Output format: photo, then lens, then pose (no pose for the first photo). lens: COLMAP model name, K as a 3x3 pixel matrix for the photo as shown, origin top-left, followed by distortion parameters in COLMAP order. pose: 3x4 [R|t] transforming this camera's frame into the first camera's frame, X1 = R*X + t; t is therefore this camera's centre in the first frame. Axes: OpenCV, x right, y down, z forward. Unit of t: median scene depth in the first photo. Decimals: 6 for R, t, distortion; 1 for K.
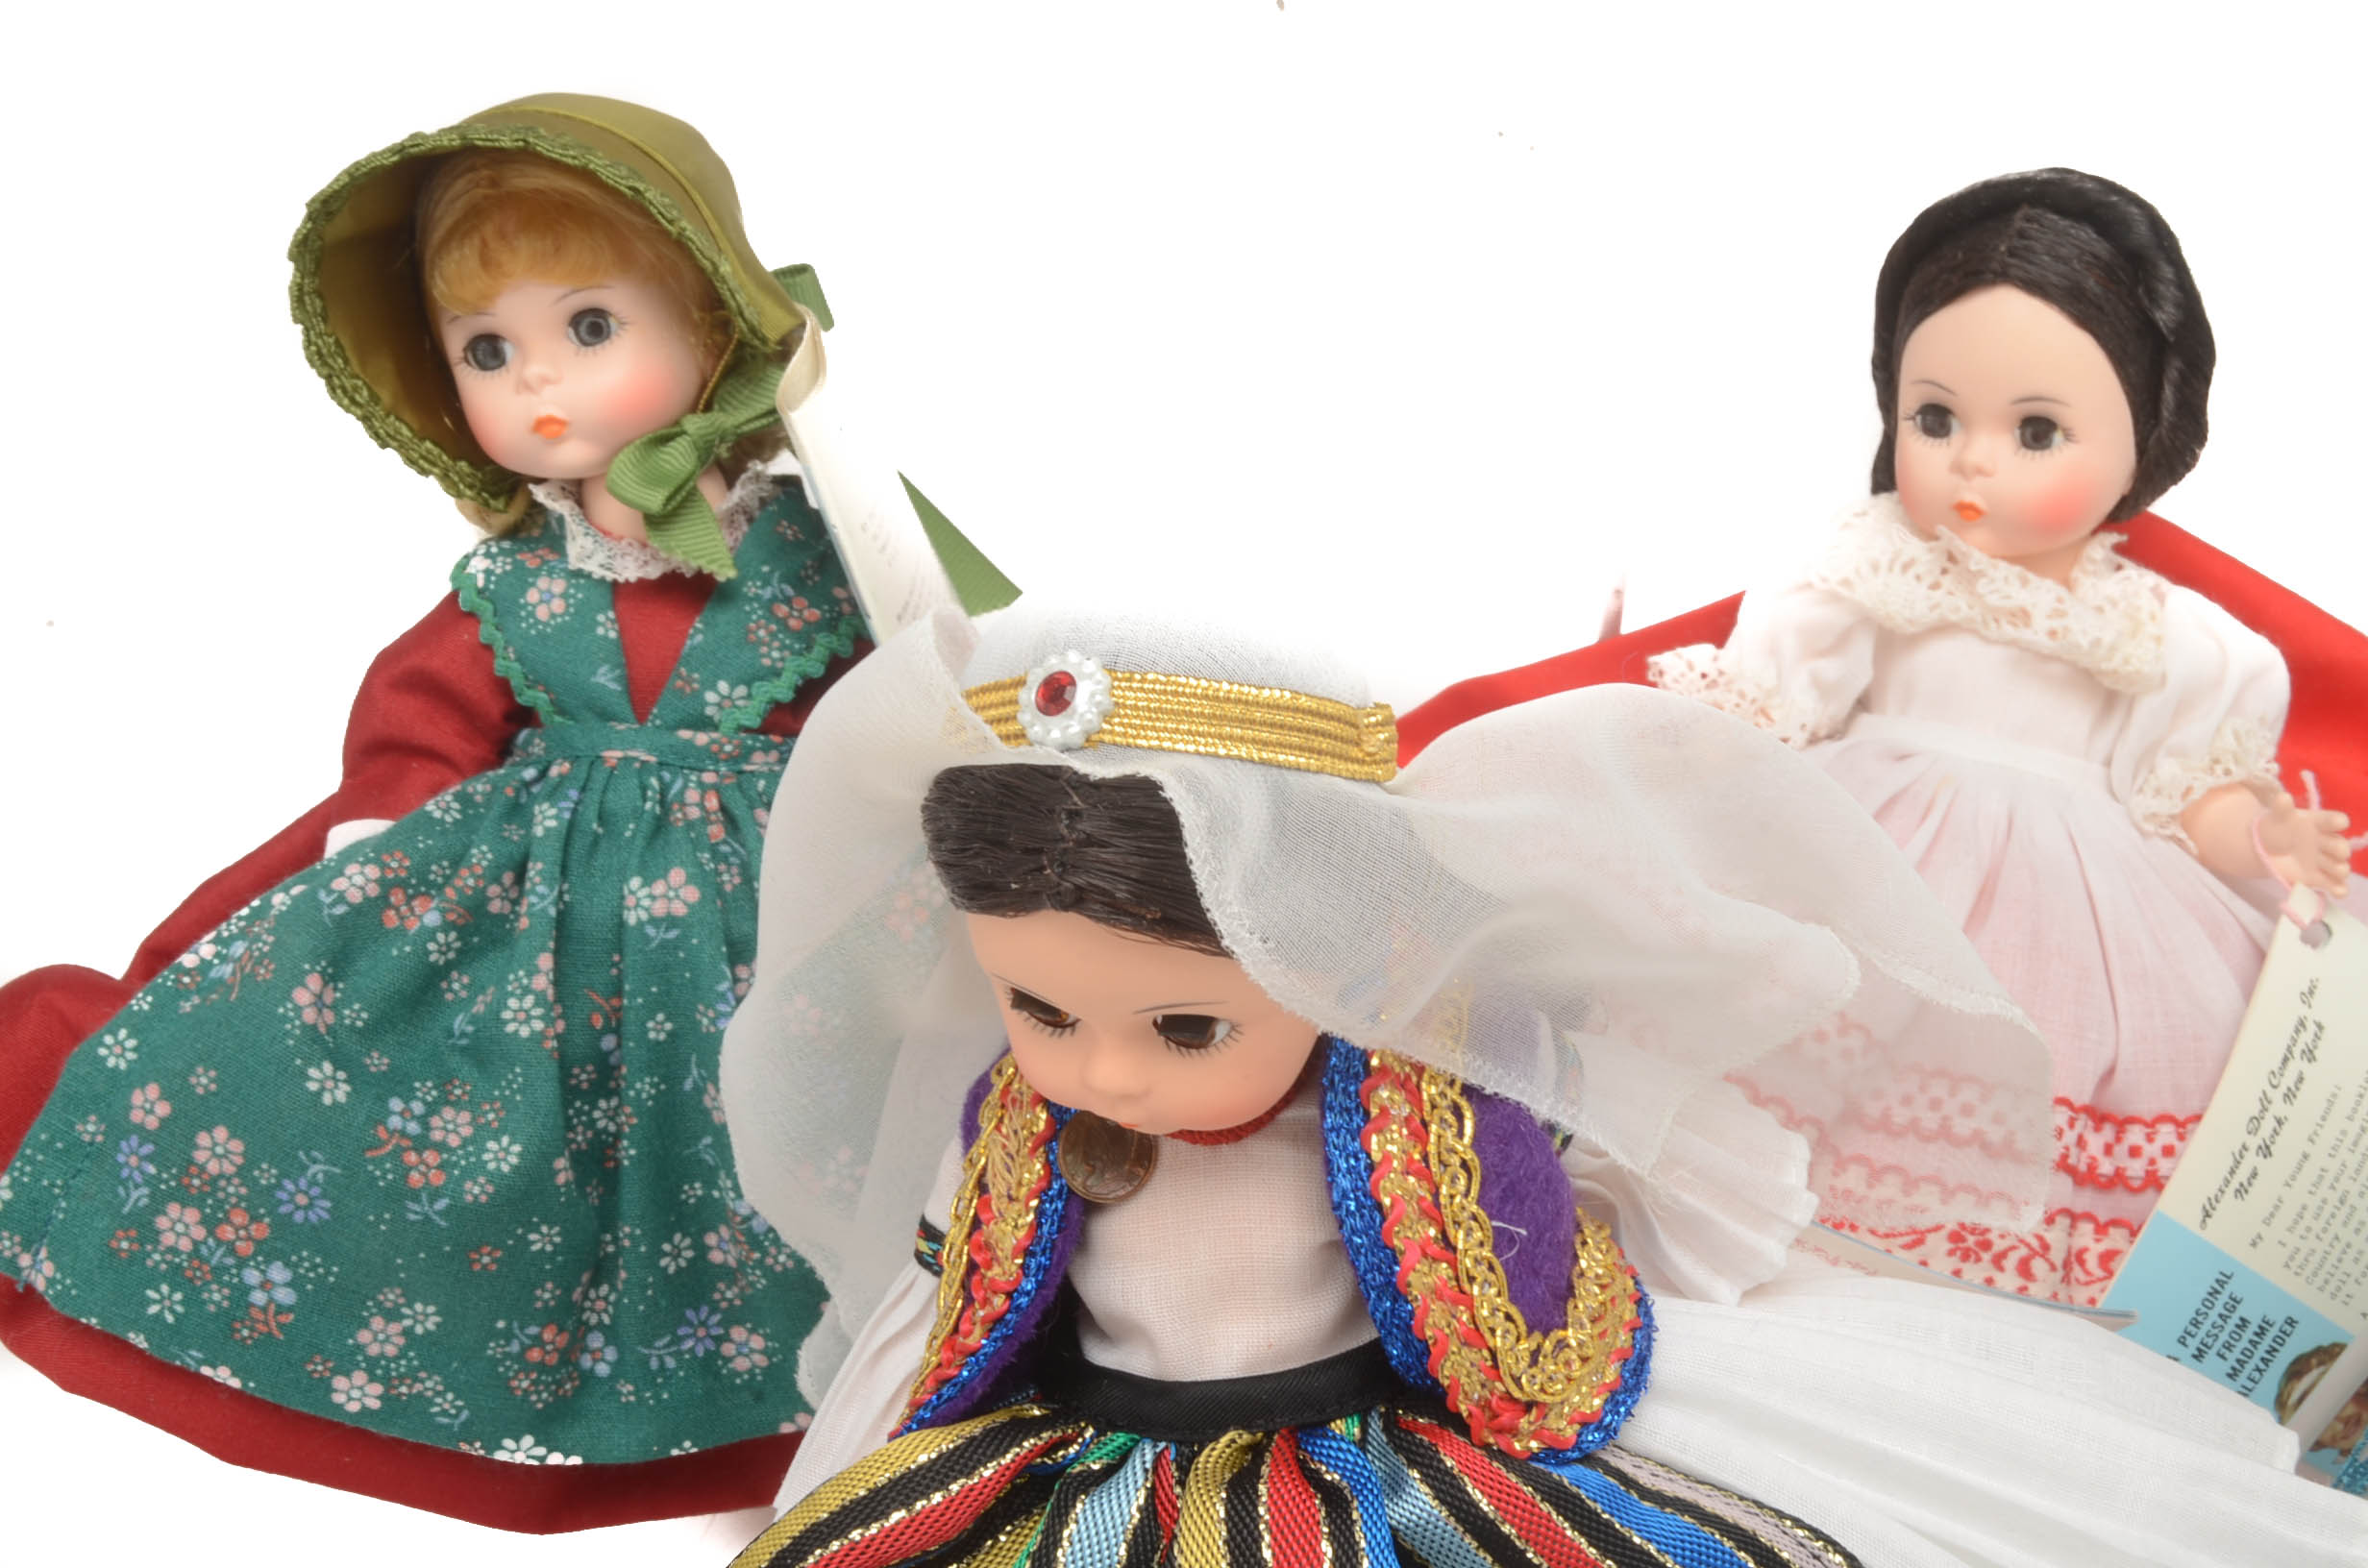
lens RADIAL K [[3442.8, 0, 1205.7], [0, 3442.8, 768.4], [0, 0, 1]] dist [-0.032341, 0.000000]
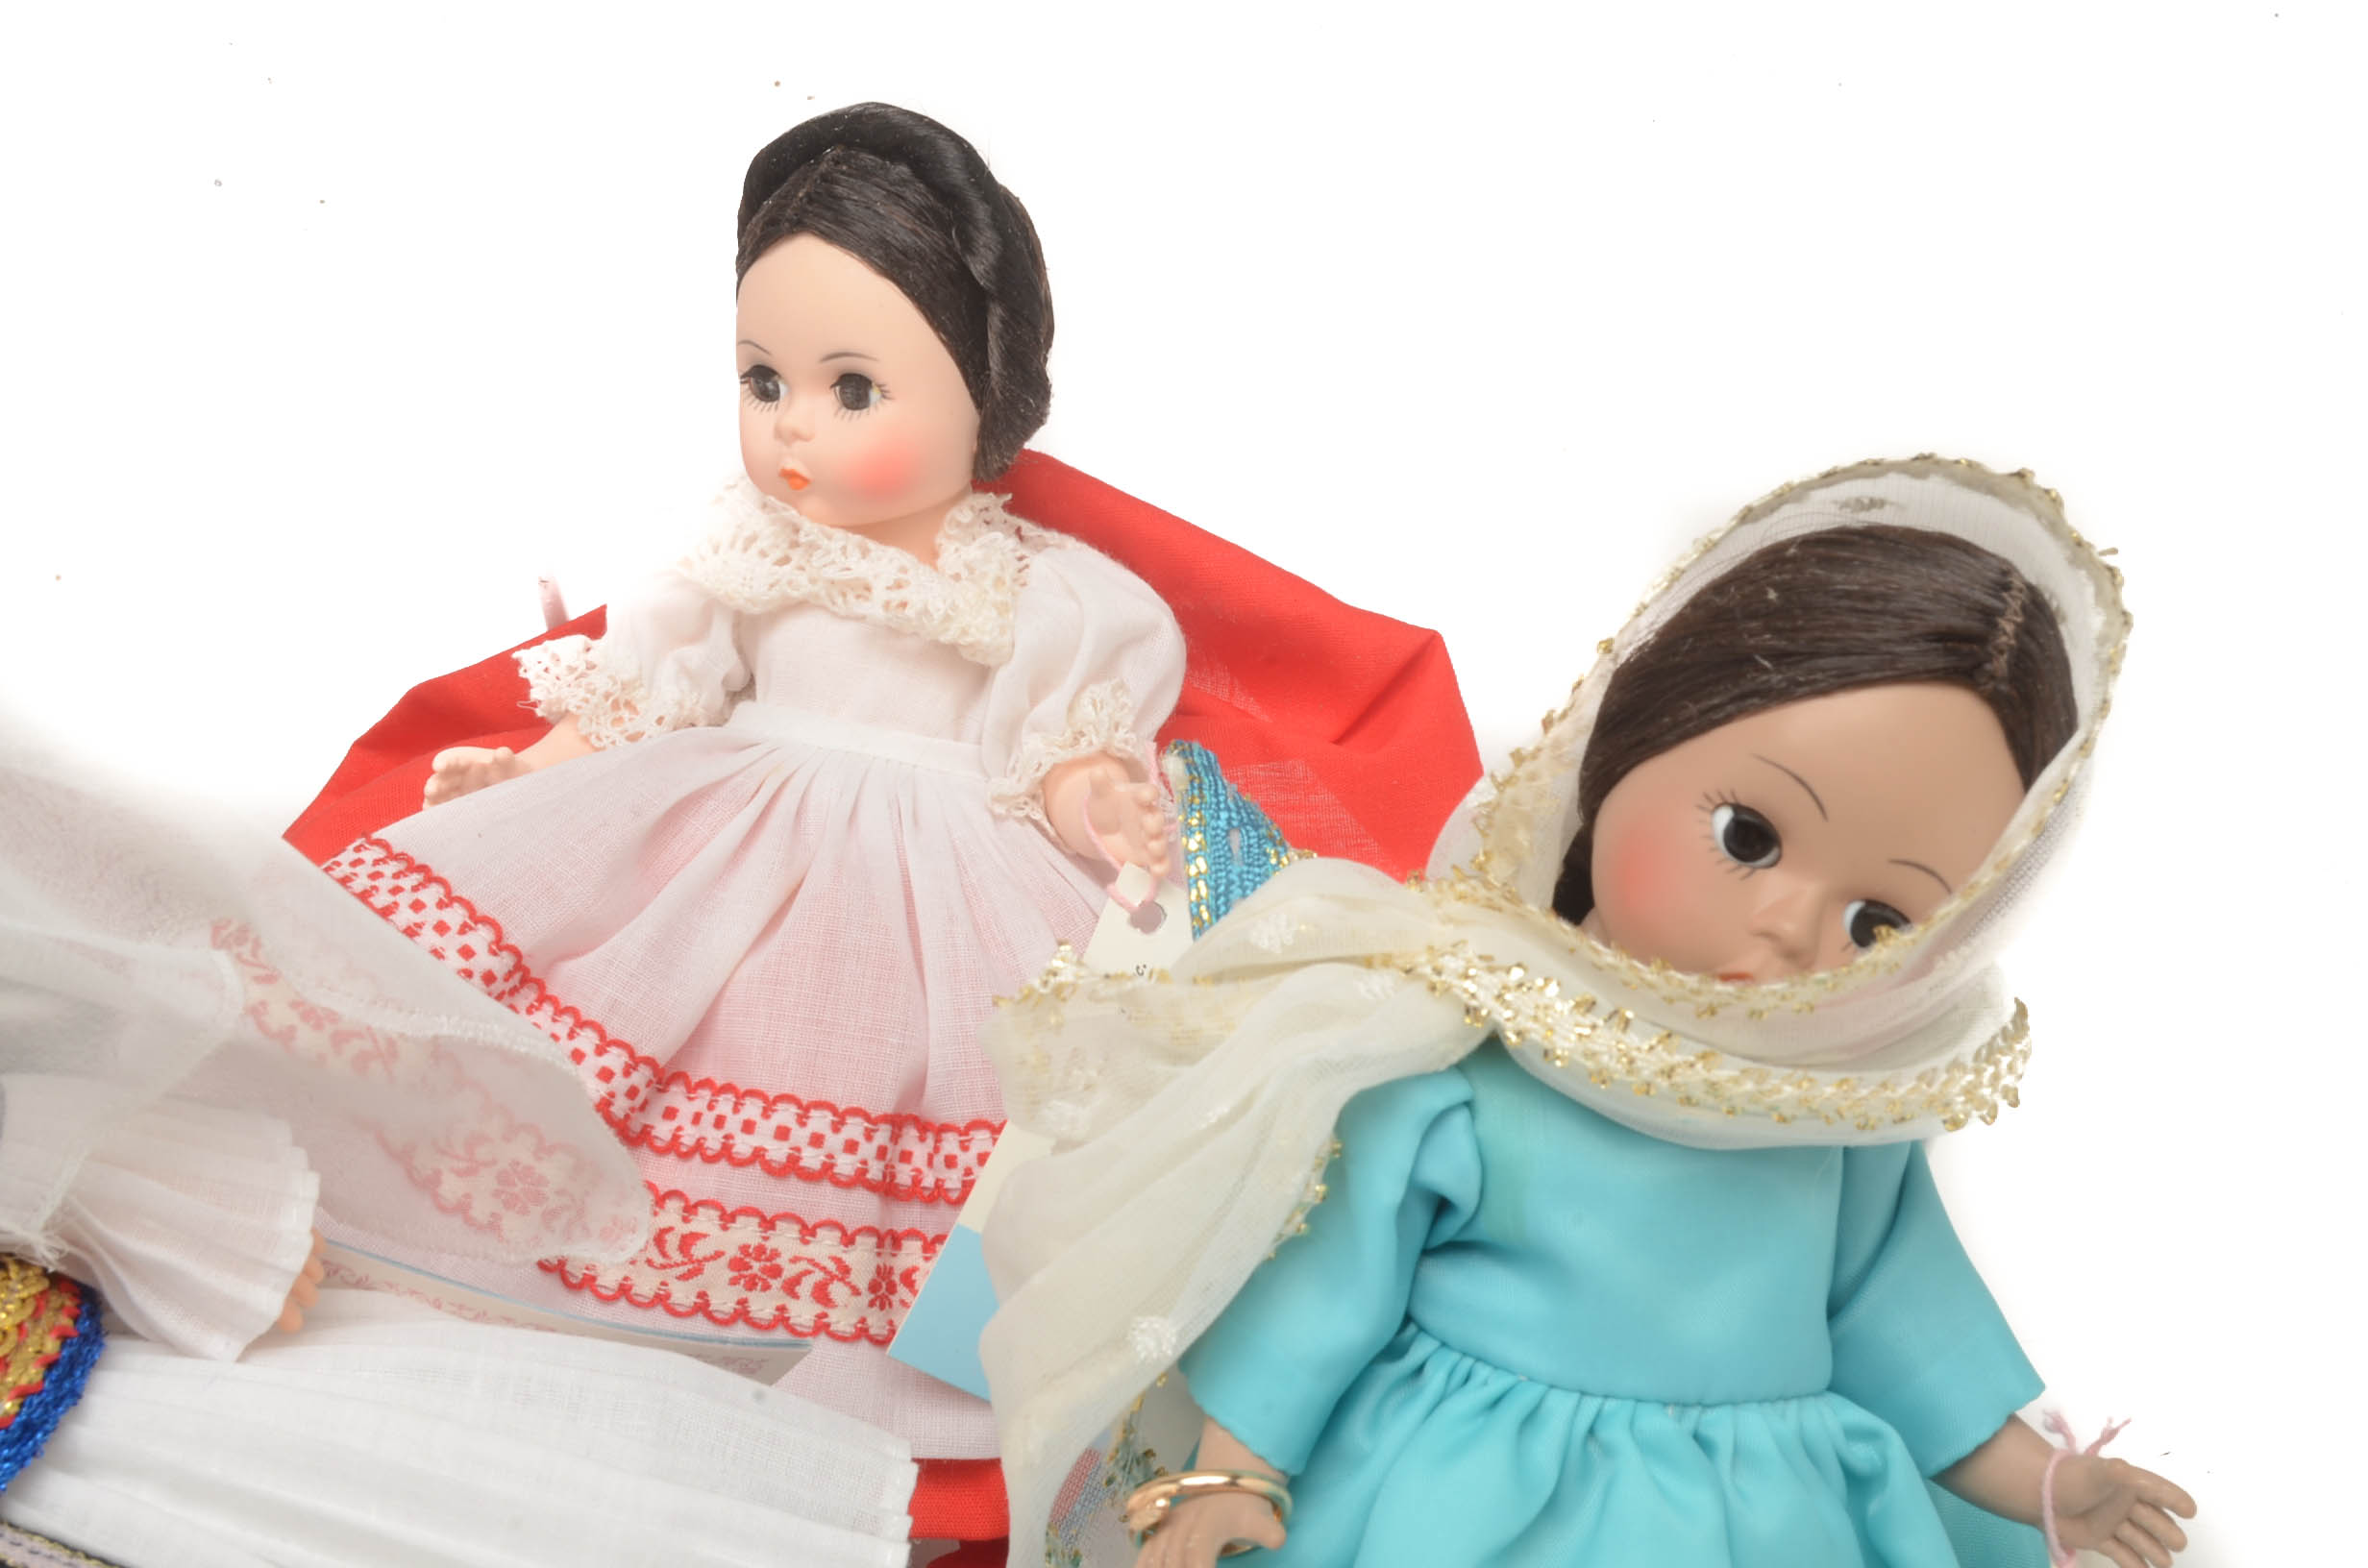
lens RADIAL K [[3669.7, 0, 1192.8], [0, 3669.7, 773.5], [0, 0, 1]] dist [0.006082, 0.000000]
pose [[0.998565, -0.051045, 0.016191, 0.335300], [0.050970, 0.998688, 0.005015, 0.005428], [-0.016426, -0.004182, 0.999856, 0.007722]]
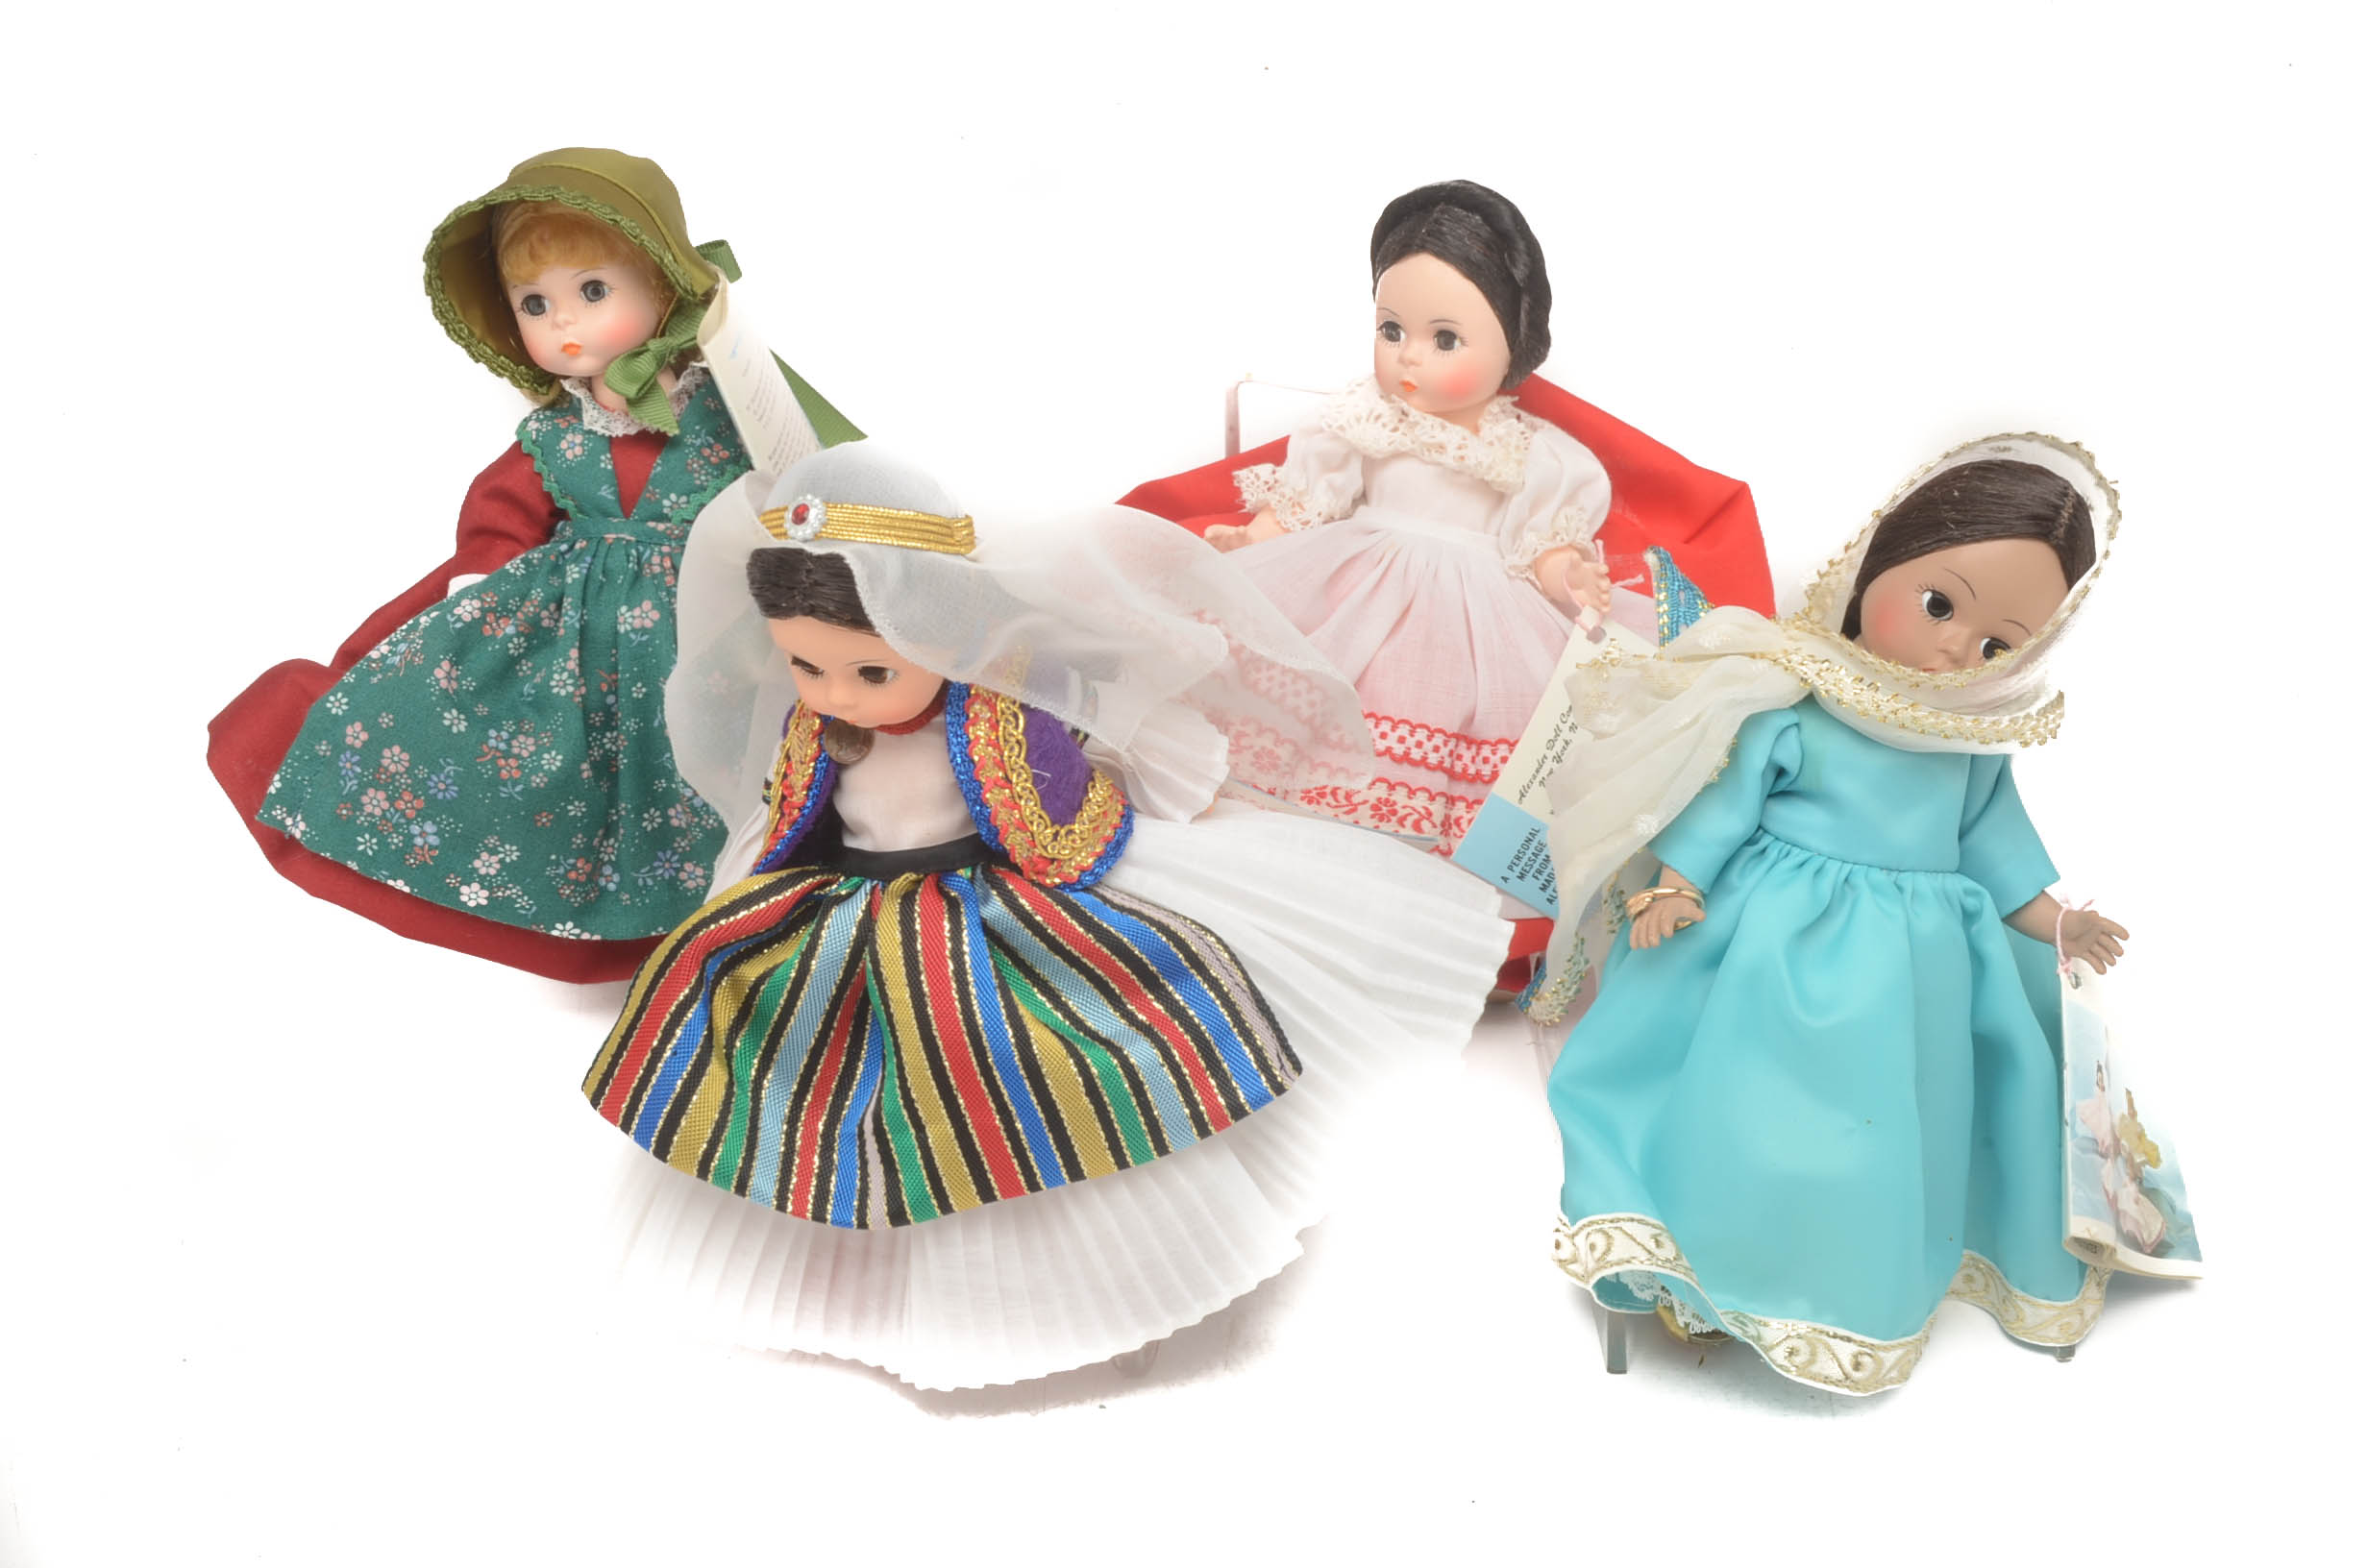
lens RADIAL K [[3442.8, 0, 1178.2], [0, 3442.8, 810.2], [0, 0, 1]] dist [-0.032341, 0.000000]
pose [[0.999632, -0.003178, -0.026929, 0.166737], [0.005477, 0.996302, 0.085745, -0.013893], [0.026557, -0.085861, 0.995953, -0.765085]]
